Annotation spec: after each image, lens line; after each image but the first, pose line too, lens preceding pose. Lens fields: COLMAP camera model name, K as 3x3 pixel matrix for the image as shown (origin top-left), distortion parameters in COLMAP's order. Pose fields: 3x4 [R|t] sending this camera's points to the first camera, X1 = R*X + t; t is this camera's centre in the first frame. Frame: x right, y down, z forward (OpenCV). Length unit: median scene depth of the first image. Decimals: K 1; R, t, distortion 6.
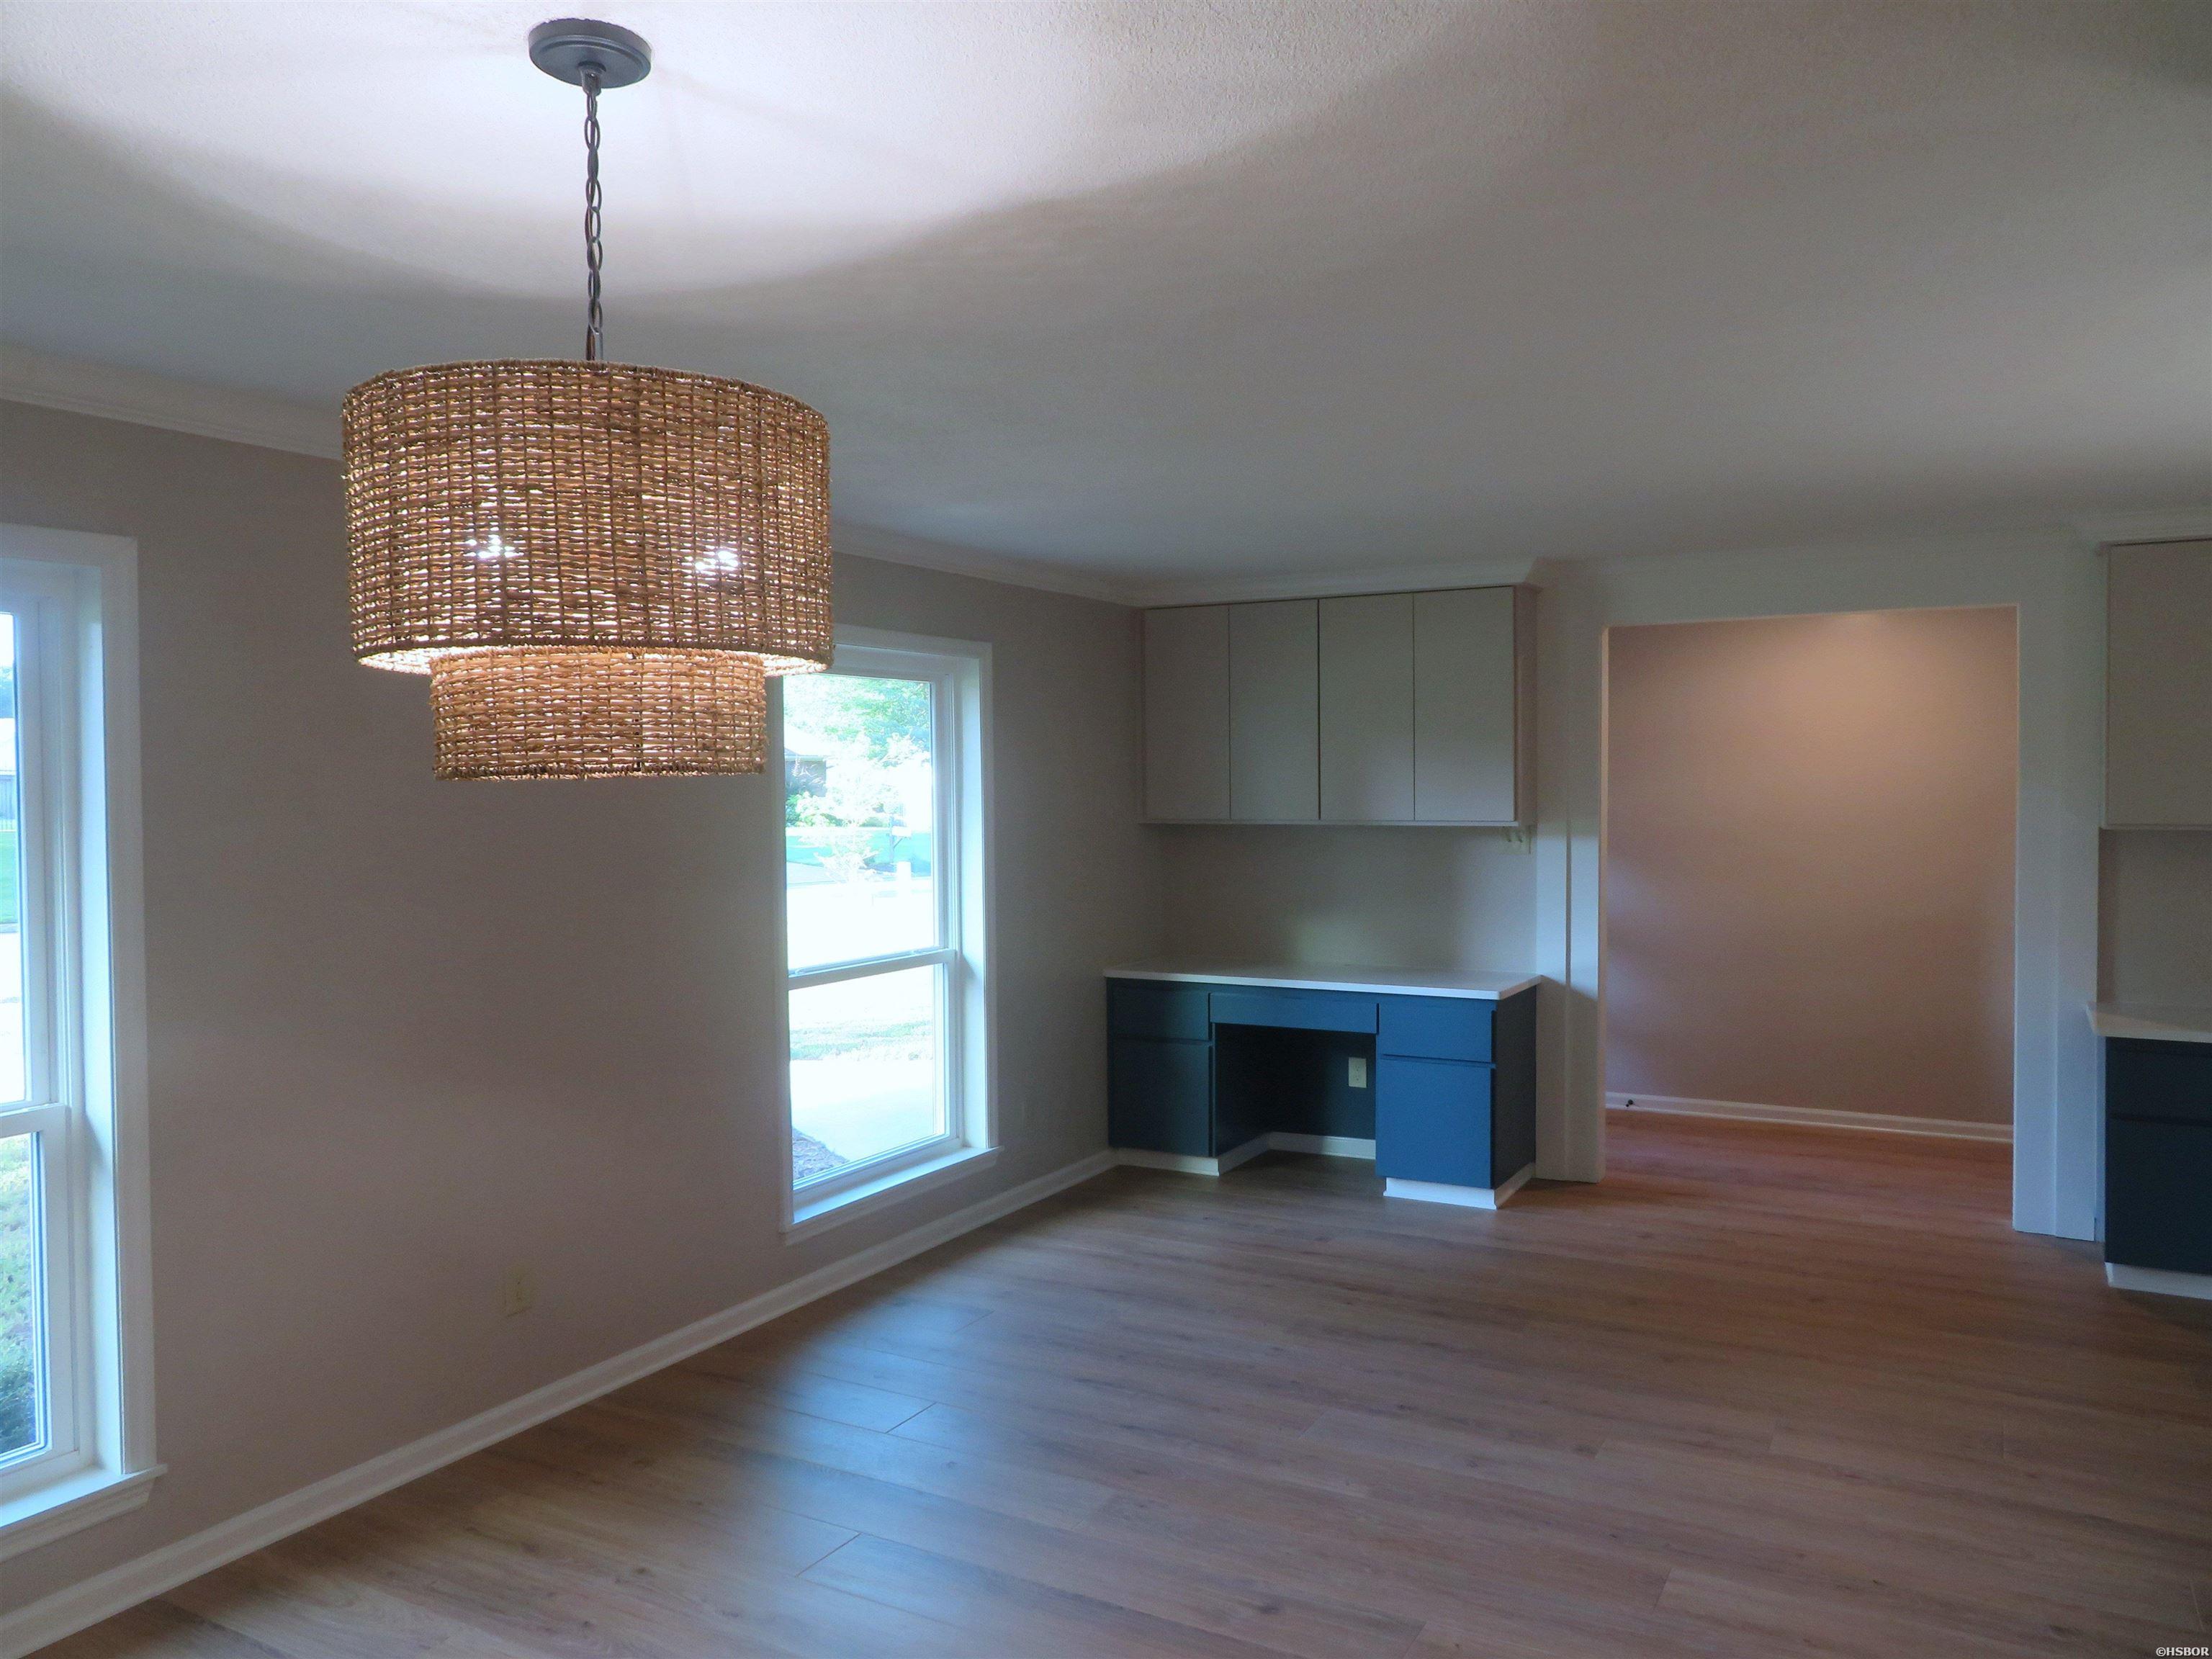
lens RADIAL K [[1639.5, 0, 1106.0], [0, 1639.5, 829.5], [0, 0, 1]] dist [-0.004293, 0.012535]
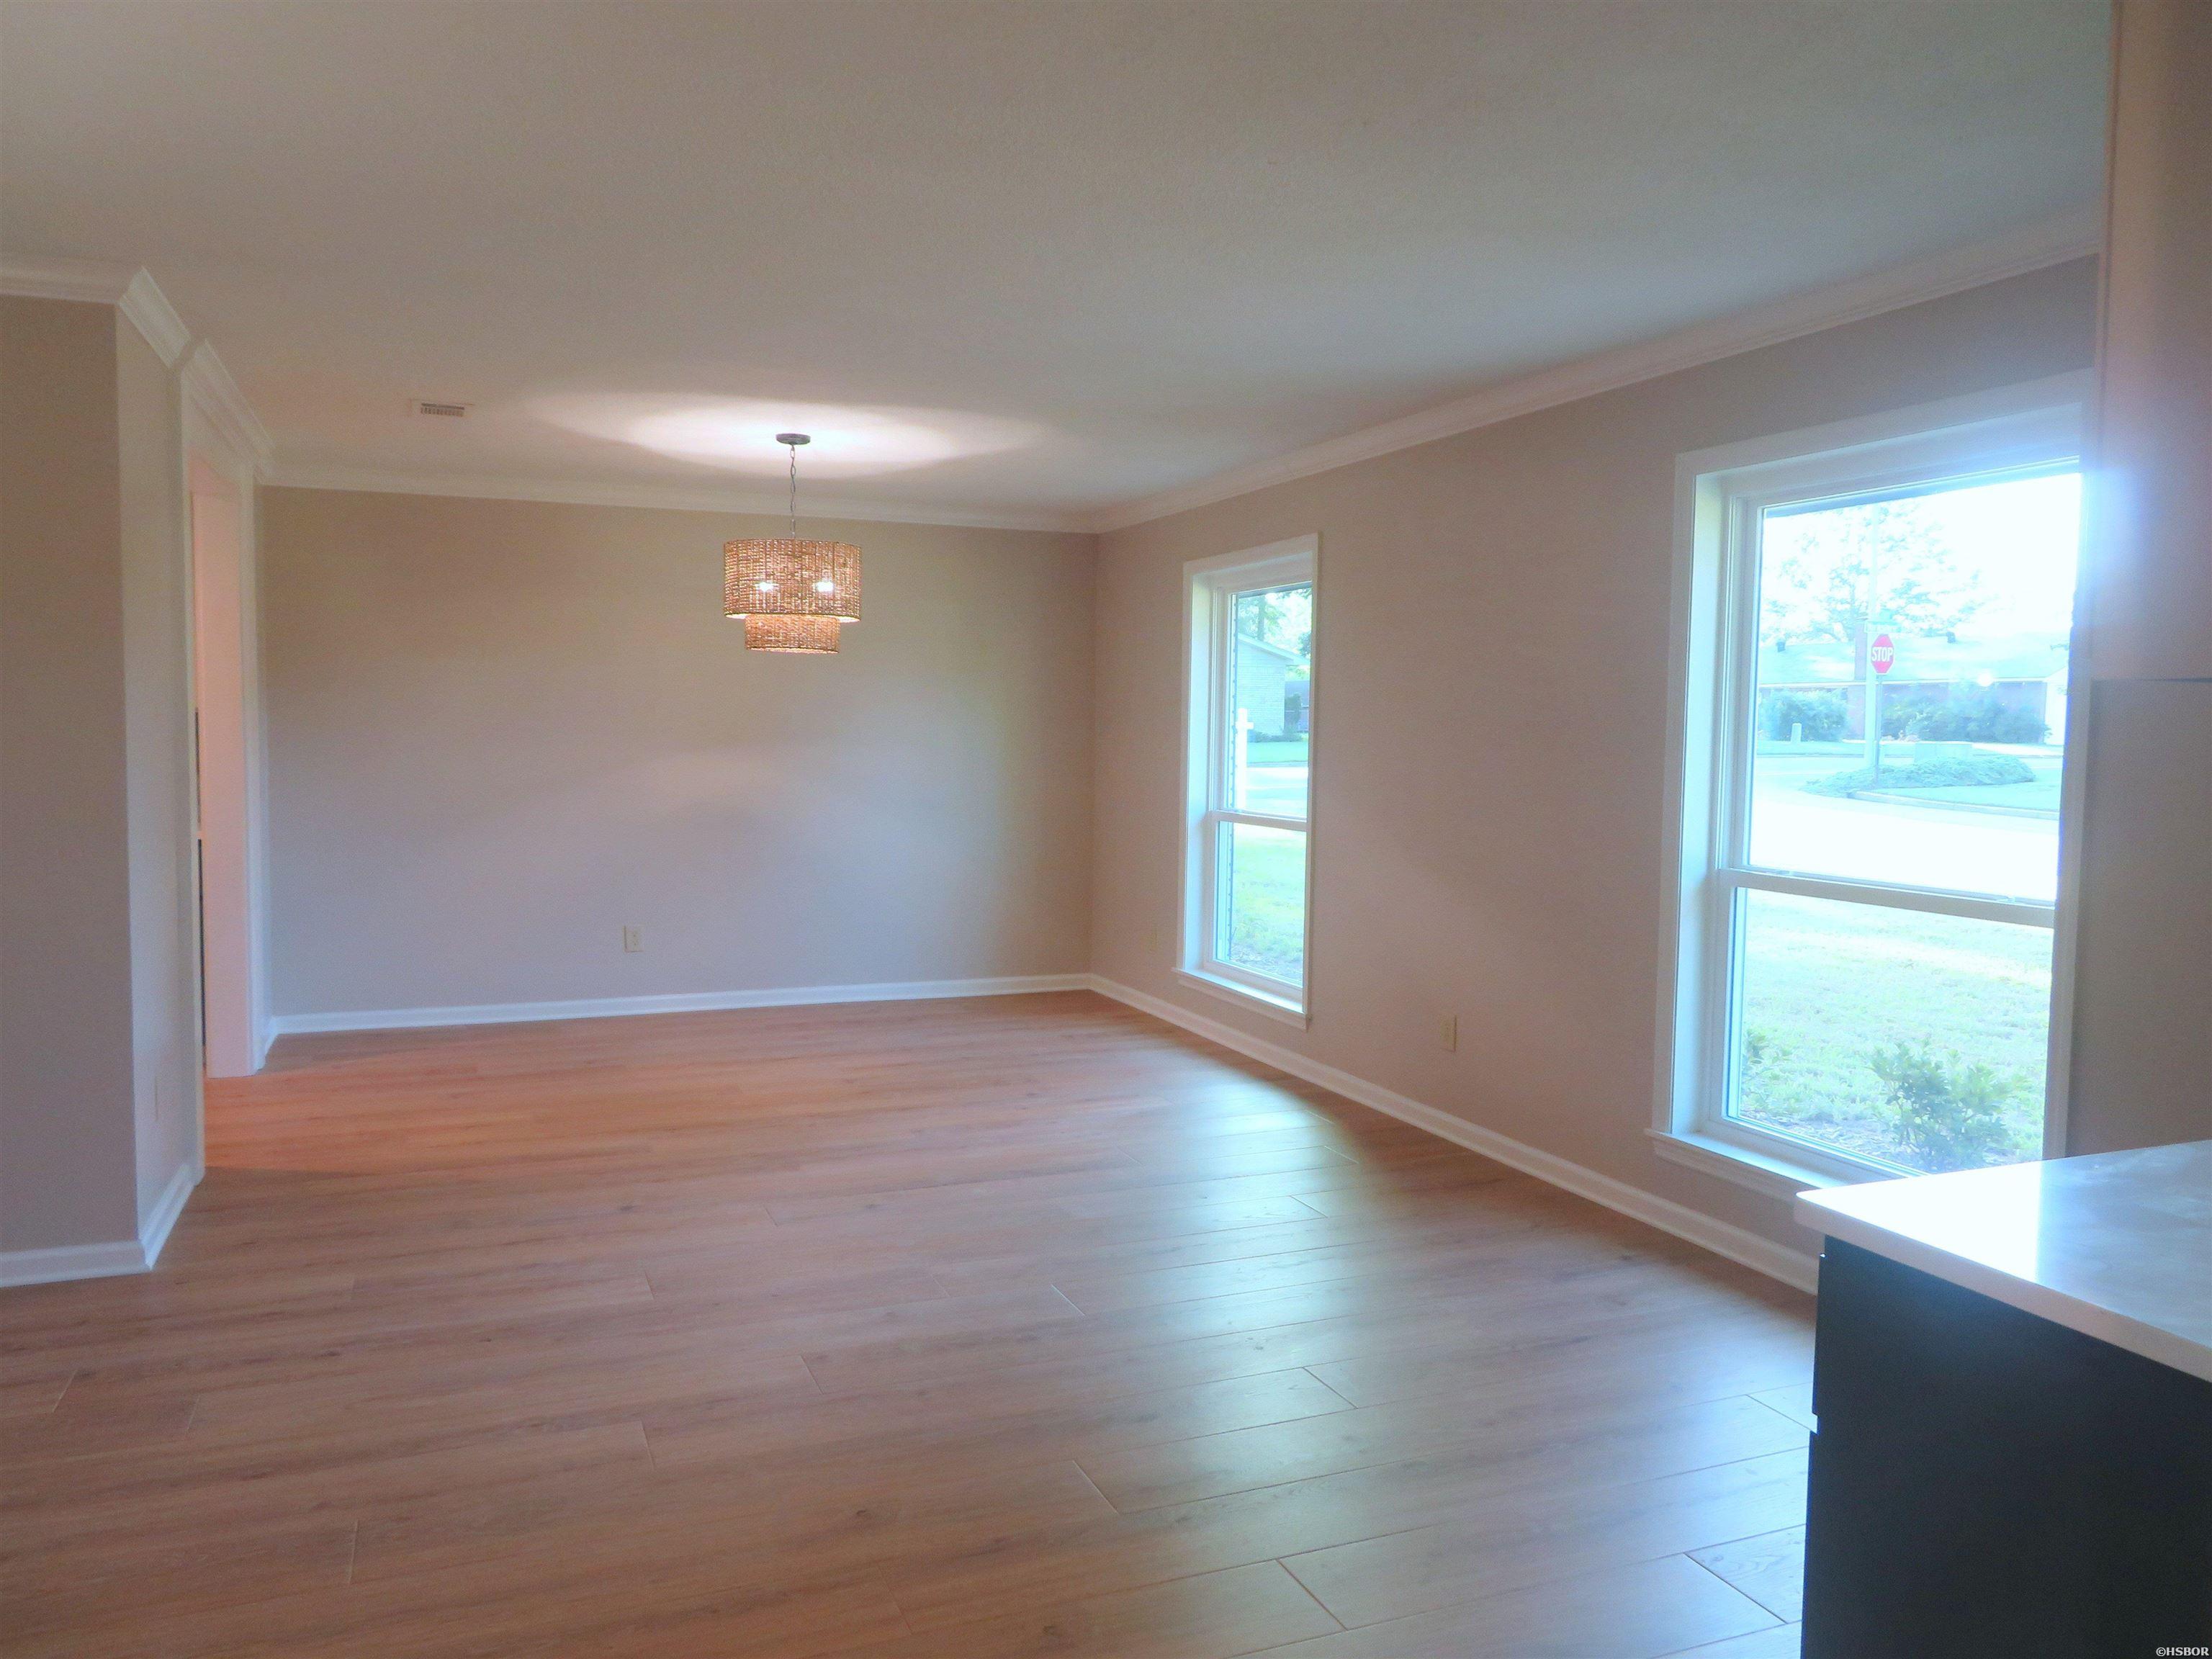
lens RADIAL K [[1605.4, 0, 1106.0], [0, 1605.4, 829.5], [0, 0, 1]] dist [-0.013929, 0.012105]
pose [[-0.624234, 0.050364, -0.779613, 0.612460], [-0.038618, 0.994711, 0.095181, 0.000837], [0.780283, 0.089523, -0.618987, 1.164716]]
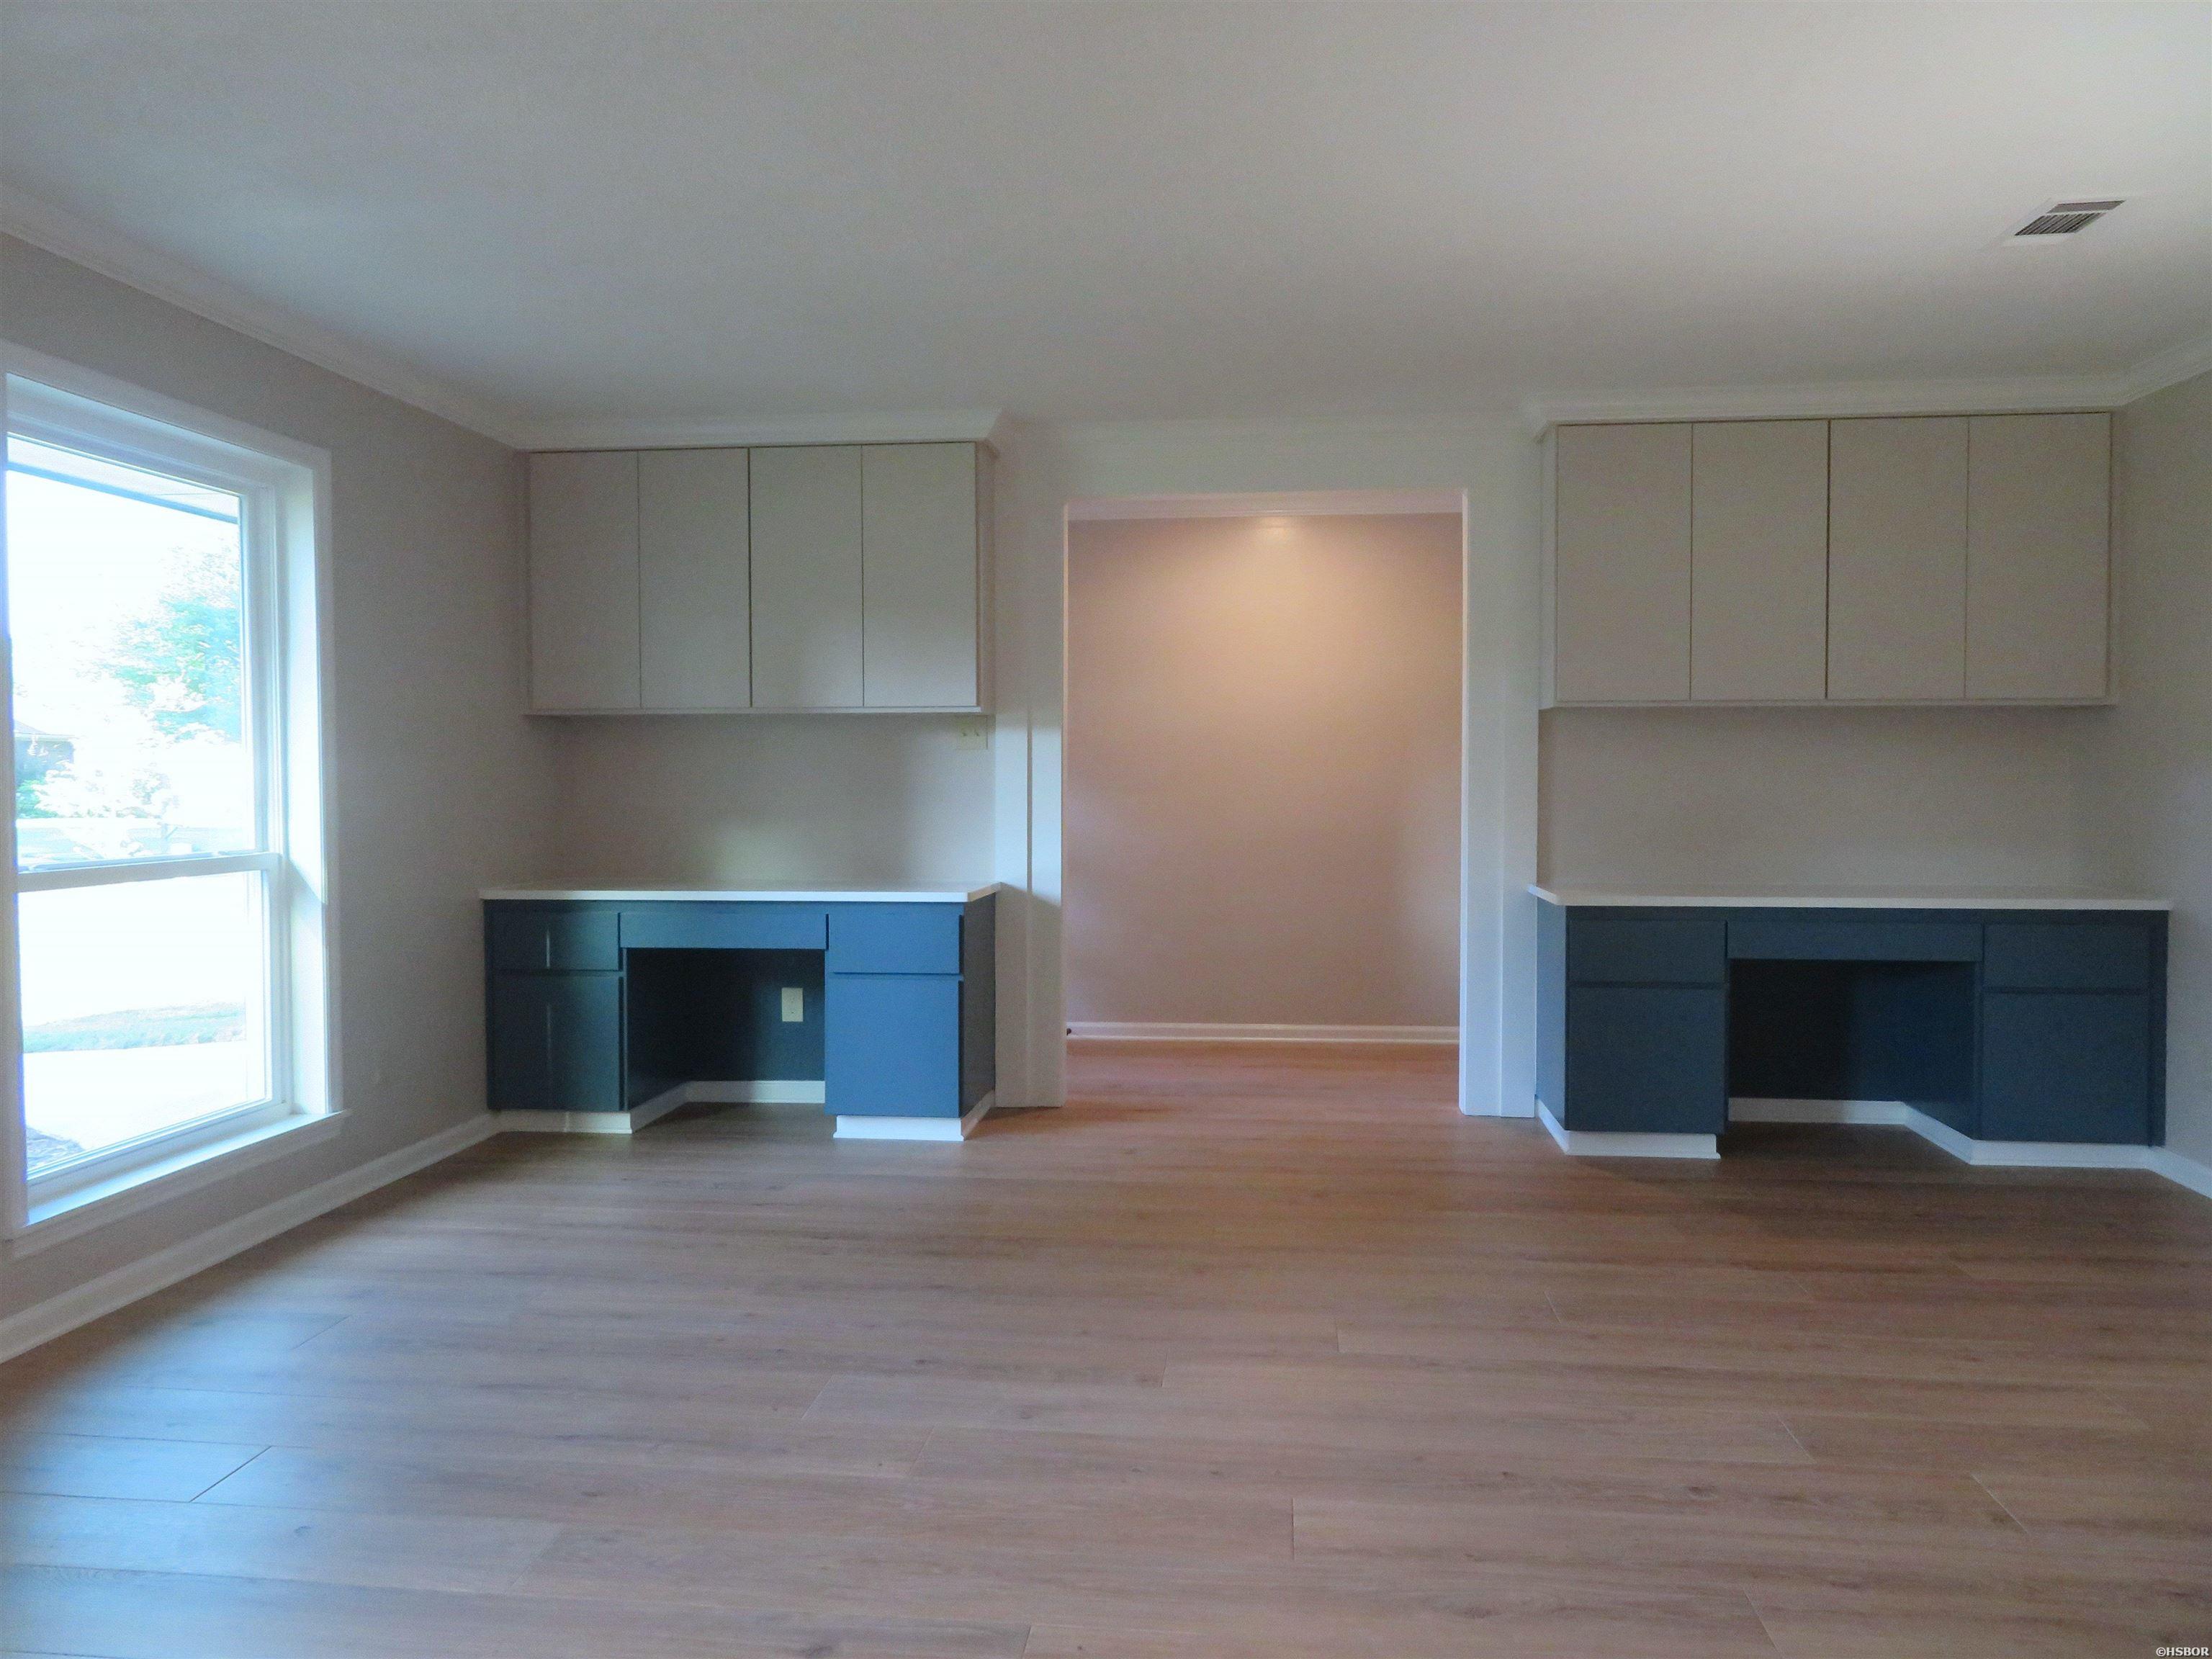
lens RADIAL K [[1605.4, 0, 1106.0], [0, 1605.4, 829.5], [0, 0, 1]] dist [-0.013929, 0.012105]
pose [[0.919431, -0.005286, 0.393216, -0.033317], [0.007546, 0.999963, -0.004202, 0.072422], [-0.393180, 0.006831, 0.919436, 0.182078]]
